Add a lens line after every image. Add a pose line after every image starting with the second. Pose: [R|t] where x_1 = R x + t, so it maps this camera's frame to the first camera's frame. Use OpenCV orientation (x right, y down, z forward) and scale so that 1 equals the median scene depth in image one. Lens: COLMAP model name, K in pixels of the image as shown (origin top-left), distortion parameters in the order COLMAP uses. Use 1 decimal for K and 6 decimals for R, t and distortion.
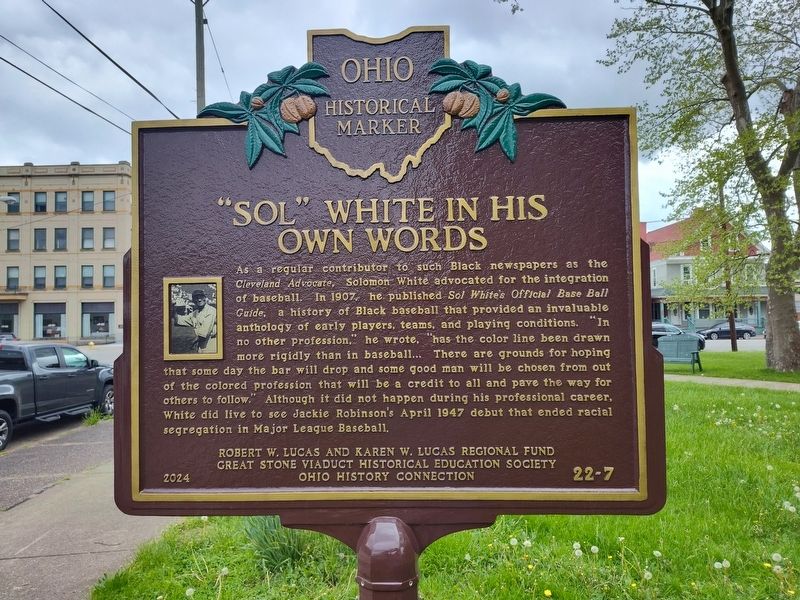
lens RADIAL K [[527.9, 0, 400.0], [0, 527.9, 300.0], [0, 0, 1]] dist [0.053896, -0.056670]
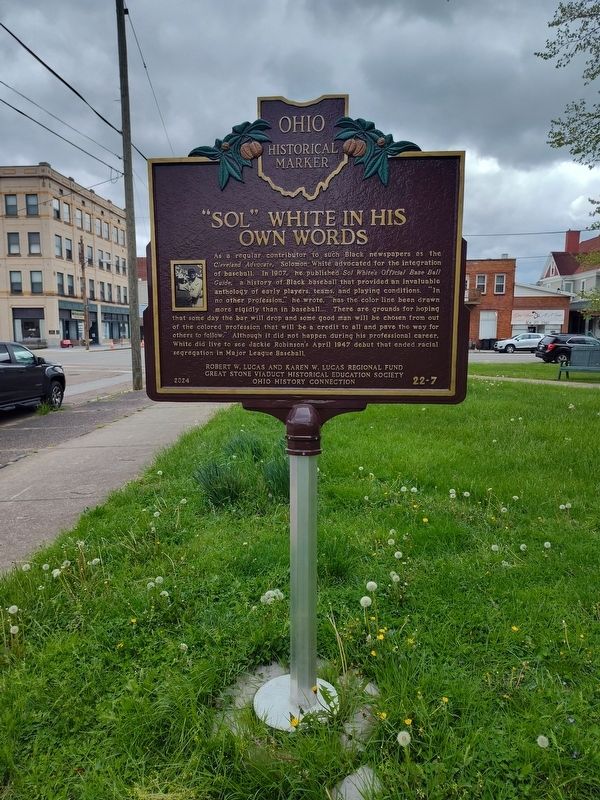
lens RADIAL K [[527.9, 0, 300.0], [0, 527.9, 400.0], [0, 0, 1]] dist [0.053896, -0.056670]
pose [[0.999033, 0.020267, -0.039023, 0.029976], [-0.013592, 0.986317, 0.164297, 0.110506], [0.041819, -0.163608, 0.985639, -0.681965]]
